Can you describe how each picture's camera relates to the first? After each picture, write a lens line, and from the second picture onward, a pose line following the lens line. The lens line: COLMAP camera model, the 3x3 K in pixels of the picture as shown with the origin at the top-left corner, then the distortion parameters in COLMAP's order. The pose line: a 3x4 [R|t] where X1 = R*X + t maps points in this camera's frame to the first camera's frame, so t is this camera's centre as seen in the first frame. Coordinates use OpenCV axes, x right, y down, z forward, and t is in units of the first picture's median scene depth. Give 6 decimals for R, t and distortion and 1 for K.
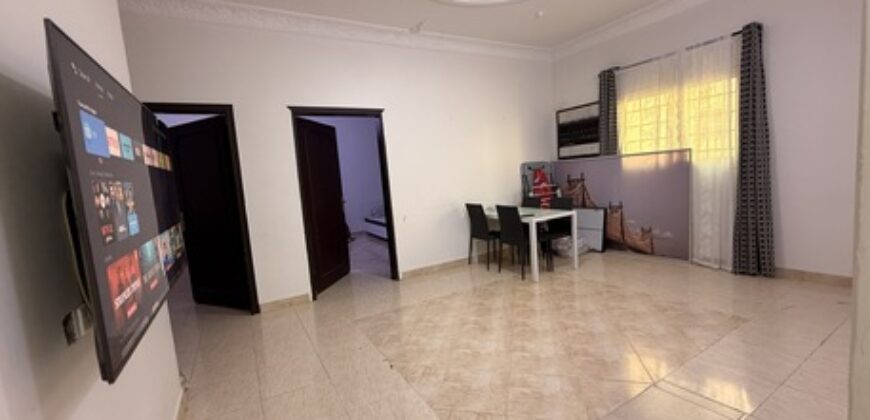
lens RADIAL K [[342.3, 0, 431.9], [0, 342.3, 206.1], [0, 0, 1]] dist [-0.000893, -0.000099]
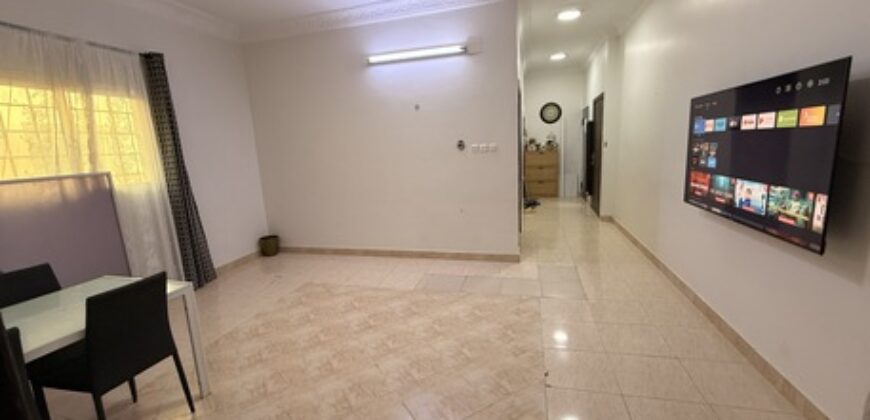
lens RADIAL K [[342.3, 0, 431.9], [0, 342.3, 206.1], [0, 0, 1]] dist [-0.000893, -0.000099]
pose [[-0.688828, -0.008894, 0.724870, -0.357677], [0.175725, 0.968054, 0.178865, -0.109318], [-0.703304, 0.250586, -0.665260, 1.088849]]
